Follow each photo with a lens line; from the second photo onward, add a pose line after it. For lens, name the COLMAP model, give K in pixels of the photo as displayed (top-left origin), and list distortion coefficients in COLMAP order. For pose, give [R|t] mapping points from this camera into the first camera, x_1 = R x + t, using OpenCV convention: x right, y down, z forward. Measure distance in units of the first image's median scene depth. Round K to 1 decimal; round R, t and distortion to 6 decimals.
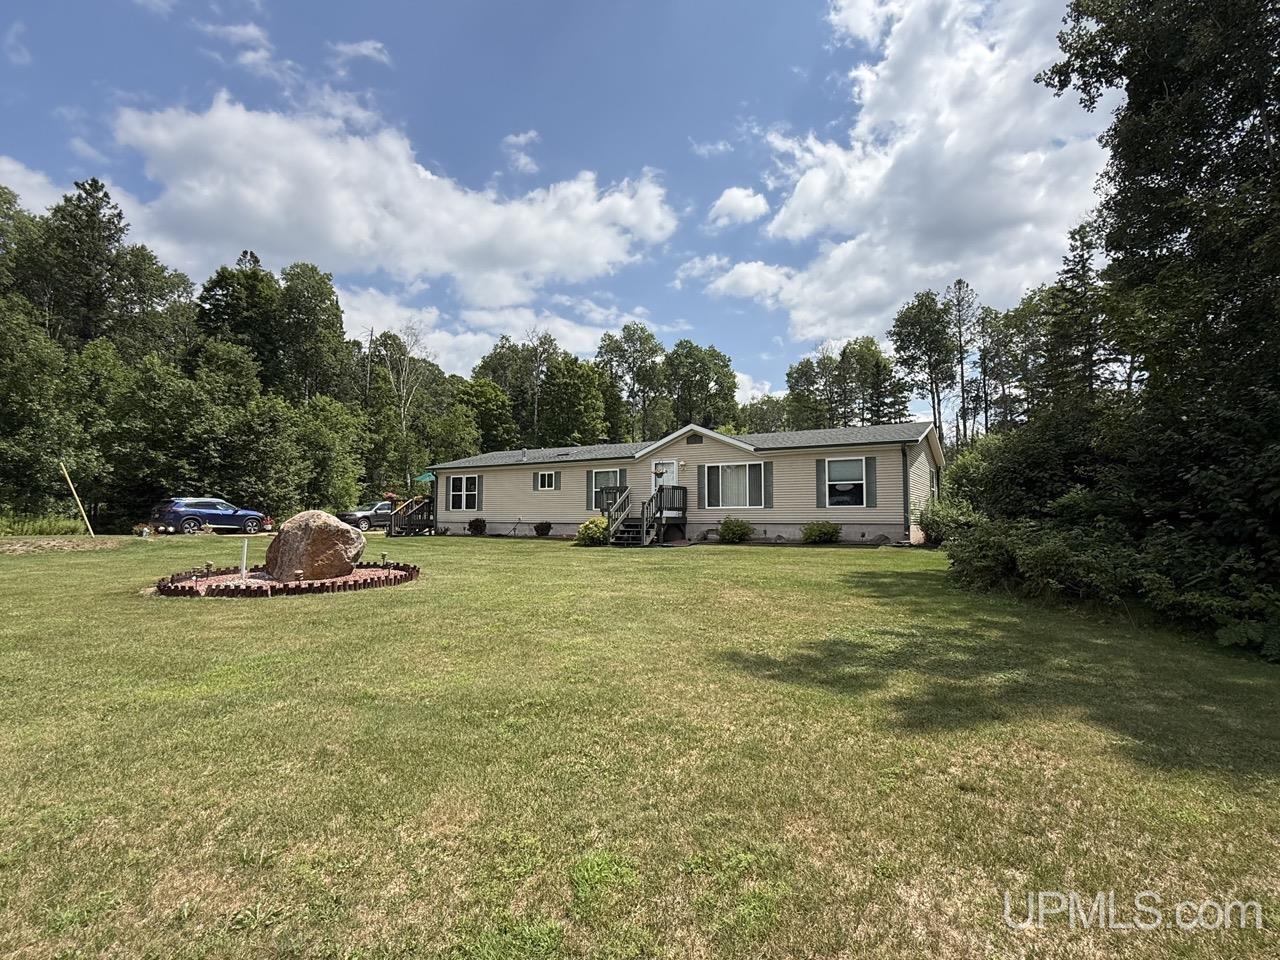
lens RADIAL K [[641.9, 0, 642.9], [0, 641.9, 476.9], [0, 0, 1]] dist [-0.002380, -0.002315]
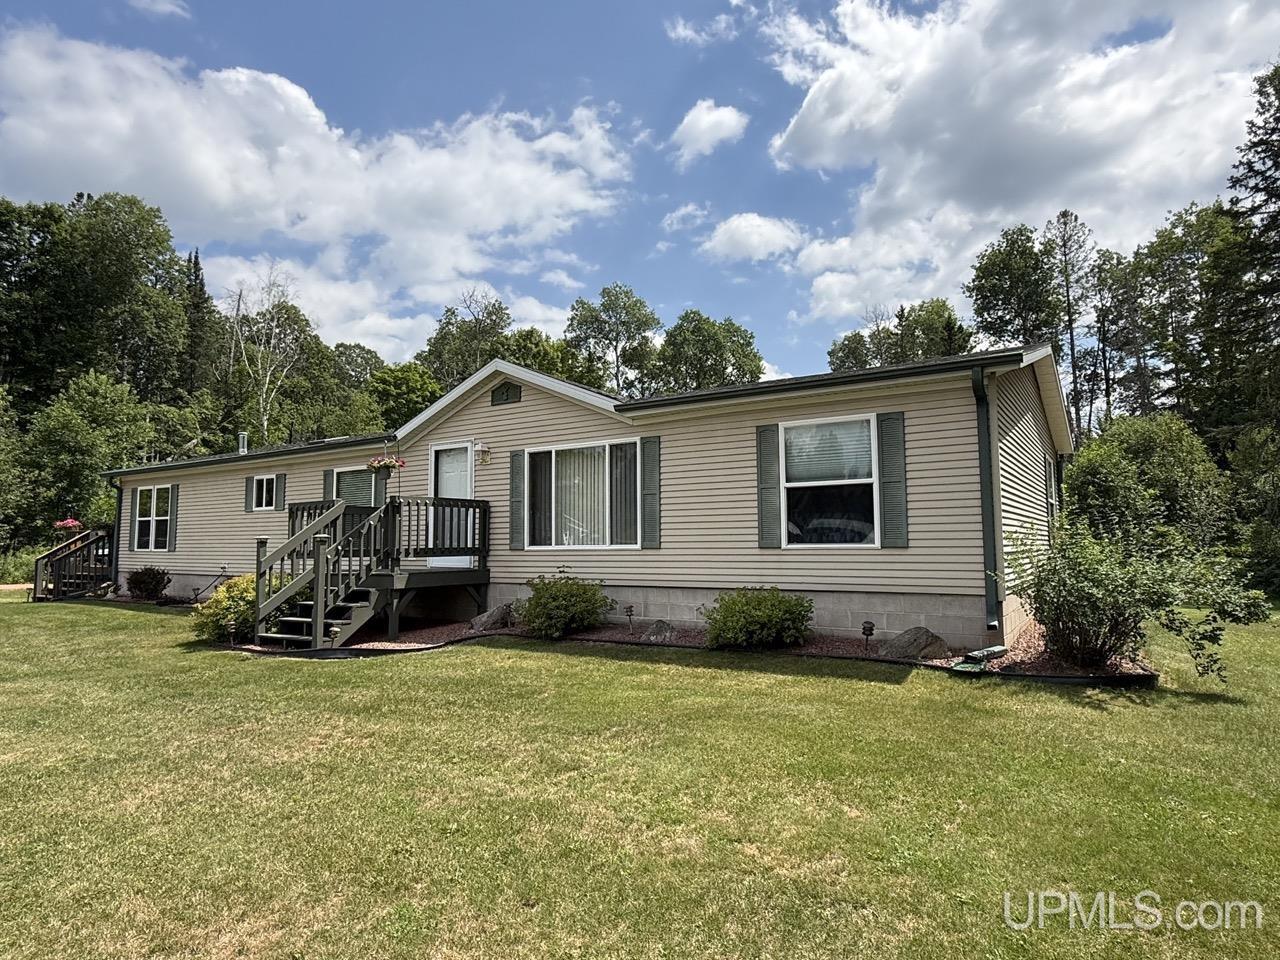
lens RADIAL K [[693.8, 0, 676.4], [0, 693.8, 476.4], [0, 0, 1]] dist [0.003152, 0.000966]
pose [[0.998993, -0.013306, -0.042859, 0.091183], [0.012020, 0.999474, -0.030120, 0.006155], [0.043238, 0.029574, 0.998627, 0.218220]]
